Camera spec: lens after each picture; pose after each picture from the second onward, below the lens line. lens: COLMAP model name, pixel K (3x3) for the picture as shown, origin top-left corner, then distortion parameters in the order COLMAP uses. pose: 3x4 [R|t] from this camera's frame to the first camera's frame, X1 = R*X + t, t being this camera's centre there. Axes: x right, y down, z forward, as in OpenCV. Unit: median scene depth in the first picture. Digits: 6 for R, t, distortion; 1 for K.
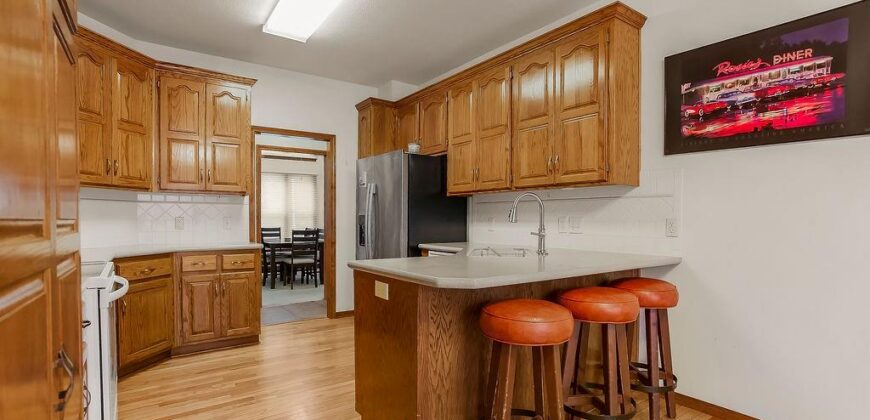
lens RADIAL K [[412.3, 0, 432.9], [0, 412.3, 224.7], [0, 0, 1]] dist [-0.028128, 0.000152]
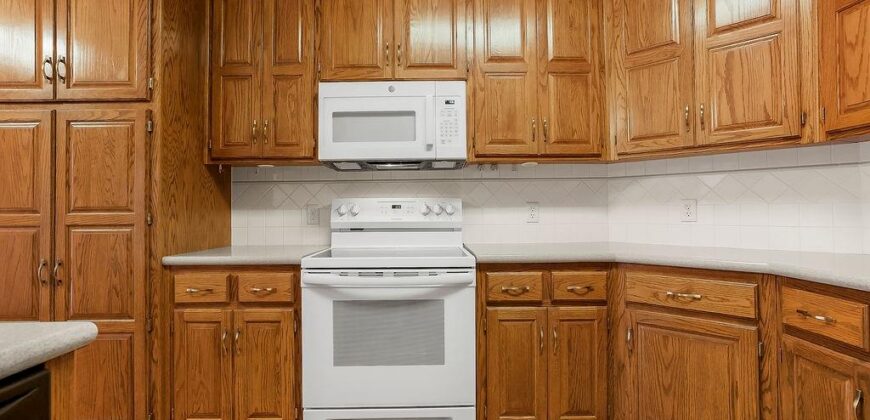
lens RADIAL K [[407.0, 0, 418.8], [0, 407.0, 206.4], [0, 0, 1]] dist [-0.015819, 0.000178]
pose [[-0.580068, -0.002744, -0.814563, -0.054713], [-0.004968, 0.999988, 0.000169, -0.004611], [0.814553, 0.004145, -0.580075, 0.976302]]
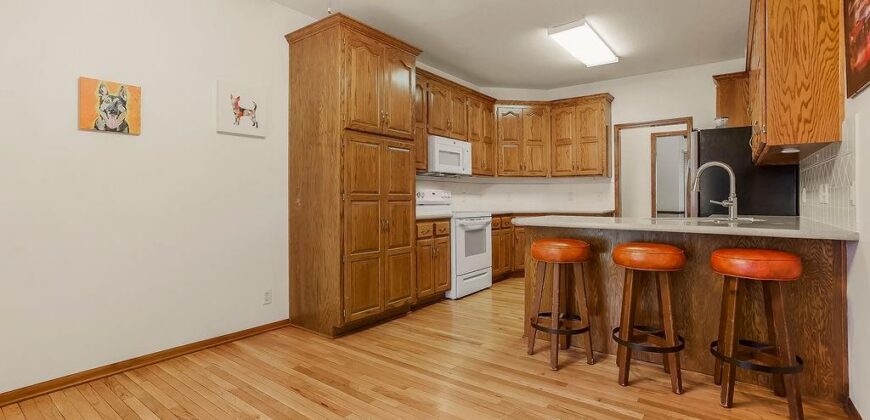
lens RADIAL K [[407.3, 0, 434.5], [0, 407.3, 195.1], [0, 0, 1]] dist [-0.003349, 0.000067]
pose [[0.303730, -0.010959, -0.952695, 0.863672], [-0.012459, 0.999803, -0.015473, 0.025876], [0.952677, 0.016569, 0.303534, 0.027888]]
